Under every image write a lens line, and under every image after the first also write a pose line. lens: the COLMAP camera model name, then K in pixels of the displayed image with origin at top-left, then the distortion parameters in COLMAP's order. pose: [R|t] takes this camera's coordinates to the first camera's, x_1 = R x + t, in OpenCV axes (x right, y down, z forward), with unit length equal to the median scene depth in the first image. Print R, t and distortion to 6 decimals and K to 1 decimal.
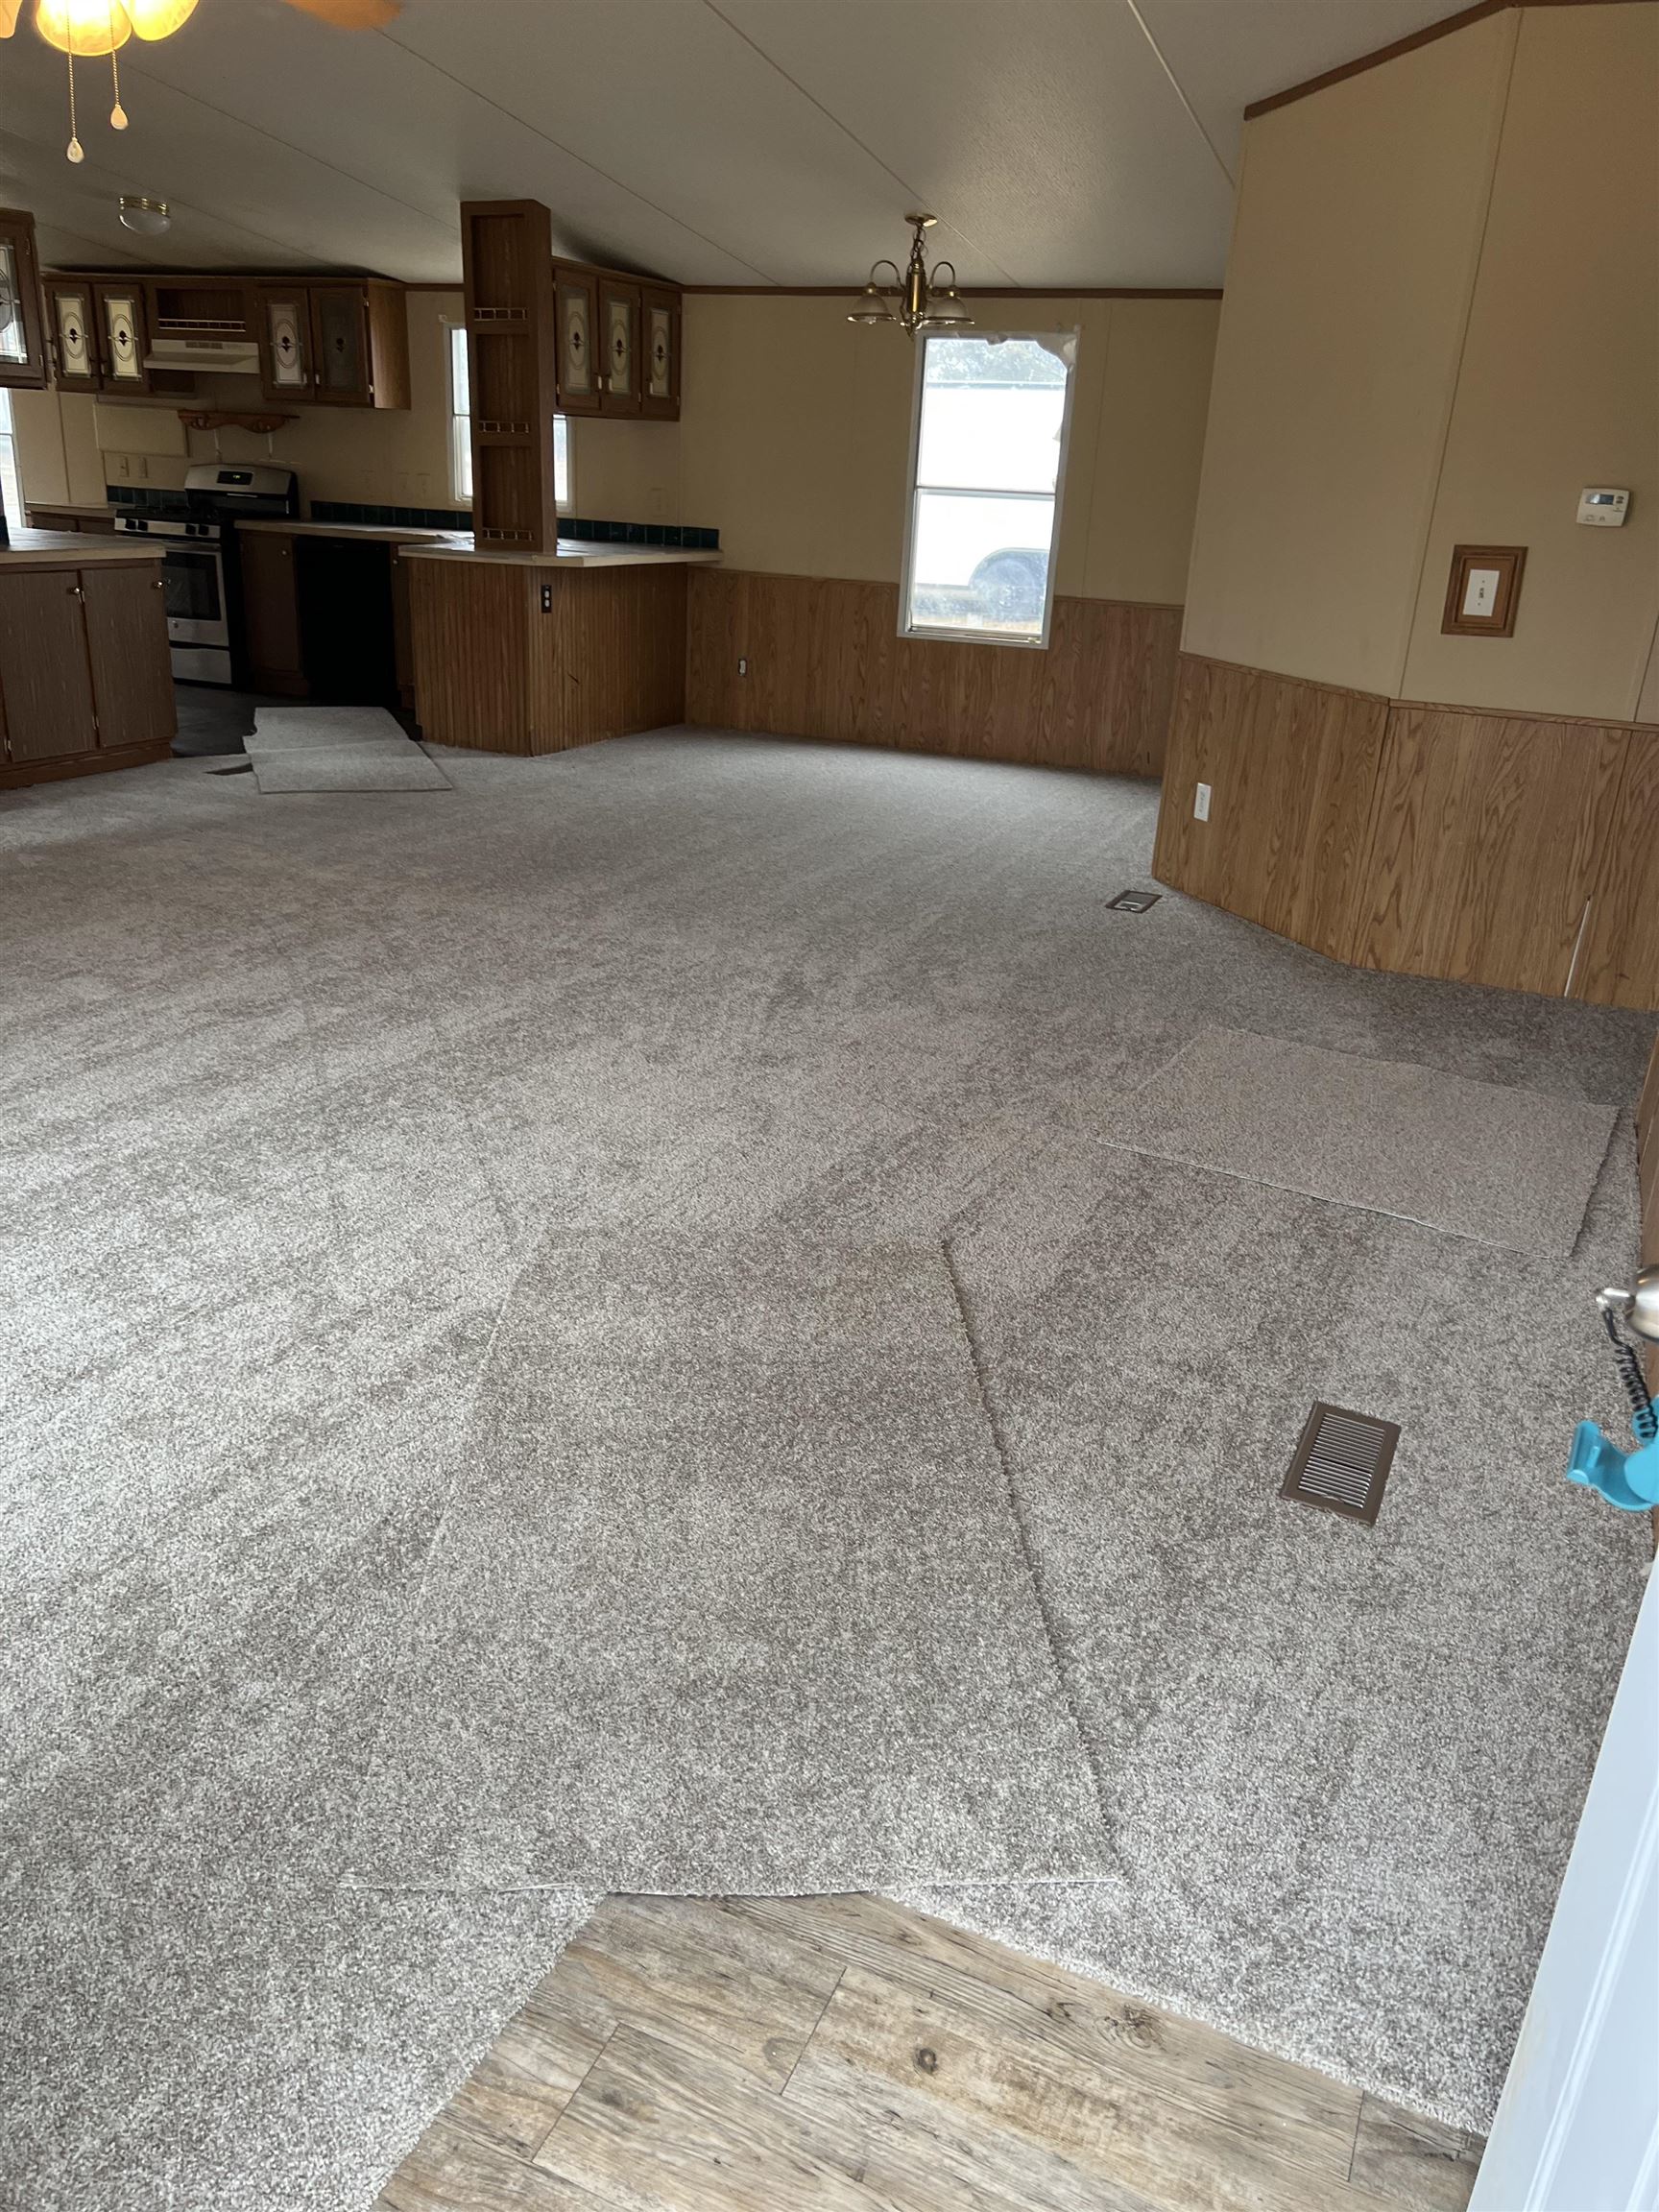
lens RADIAL K [[1655.0, 0, 829.5], [0, 1655.0, 1106.0], [0, 0, 1]] dist [-0.001862, -0.004960]
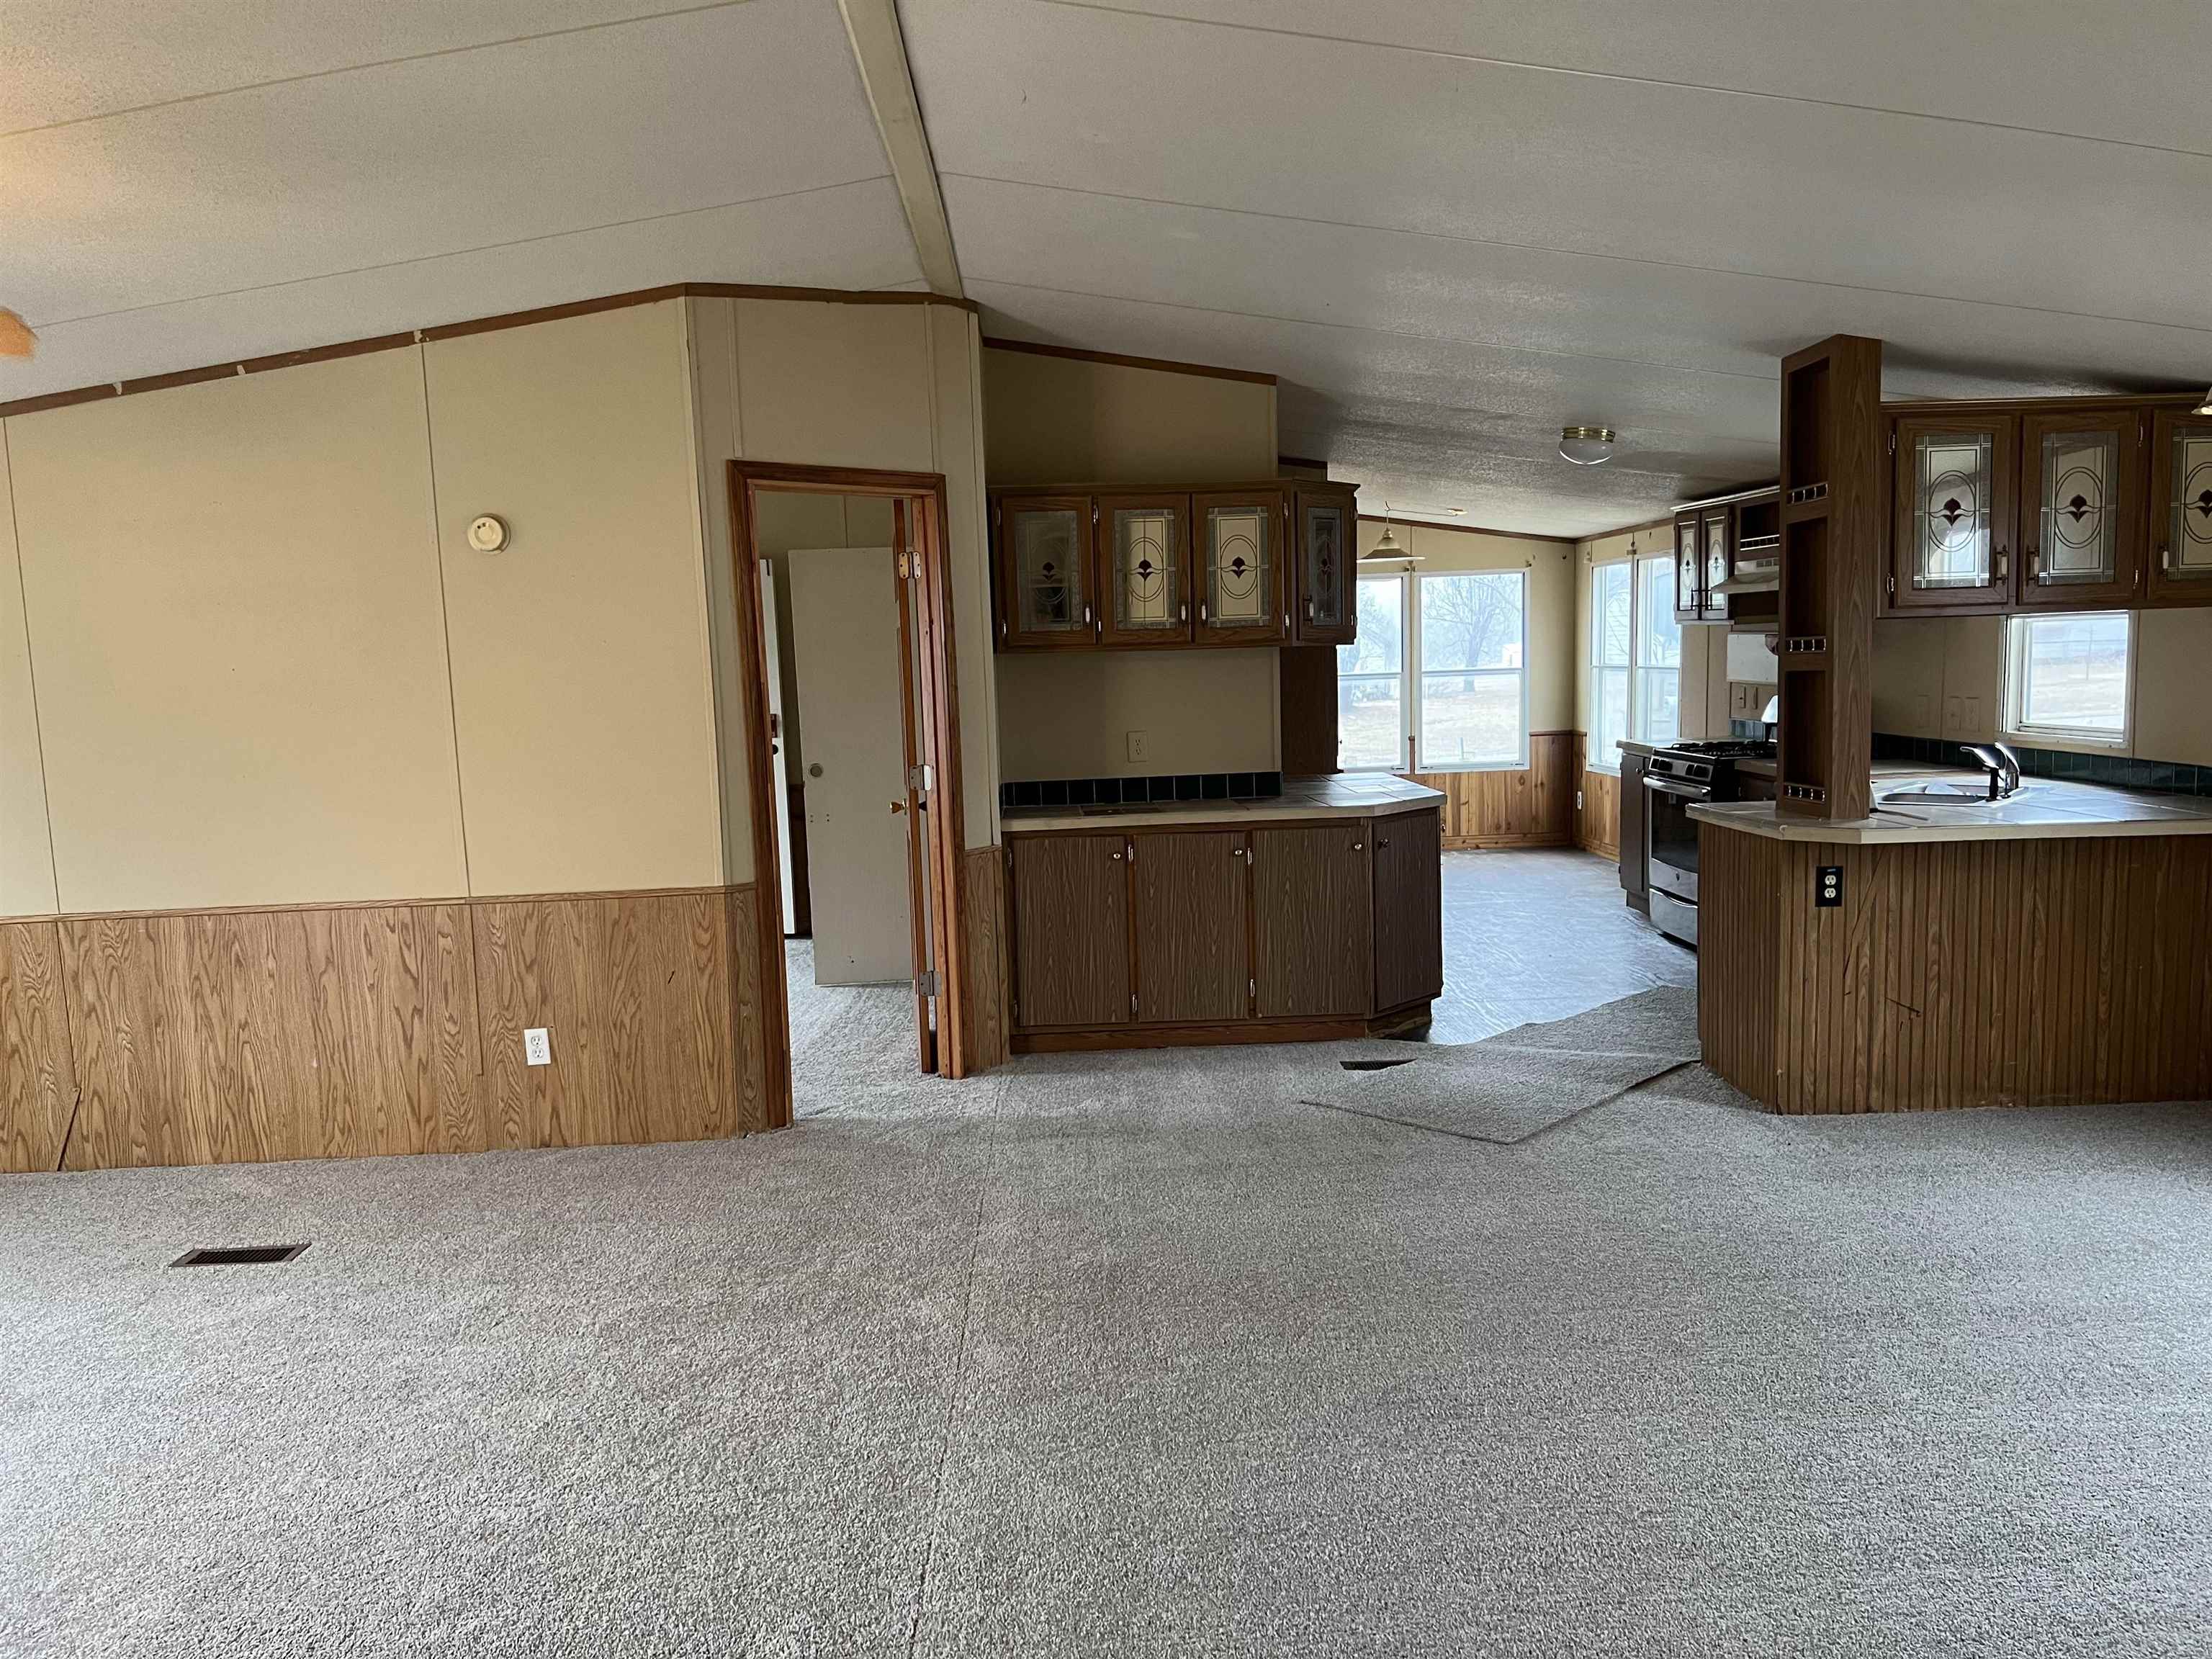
lens RADIAL K [[1655.0, 0, 1106.0], [0, 1655.0, 829.5], [0, 0, 1]] dist [-0.001862, -0.004960]
pose [[0.445995, 0.036531, -0.894290, 0.289508], [-0.278891, 0.955094, -0.100072, -0.183933], [0.850475, 0.294041, 0.436155, 0.467313]]
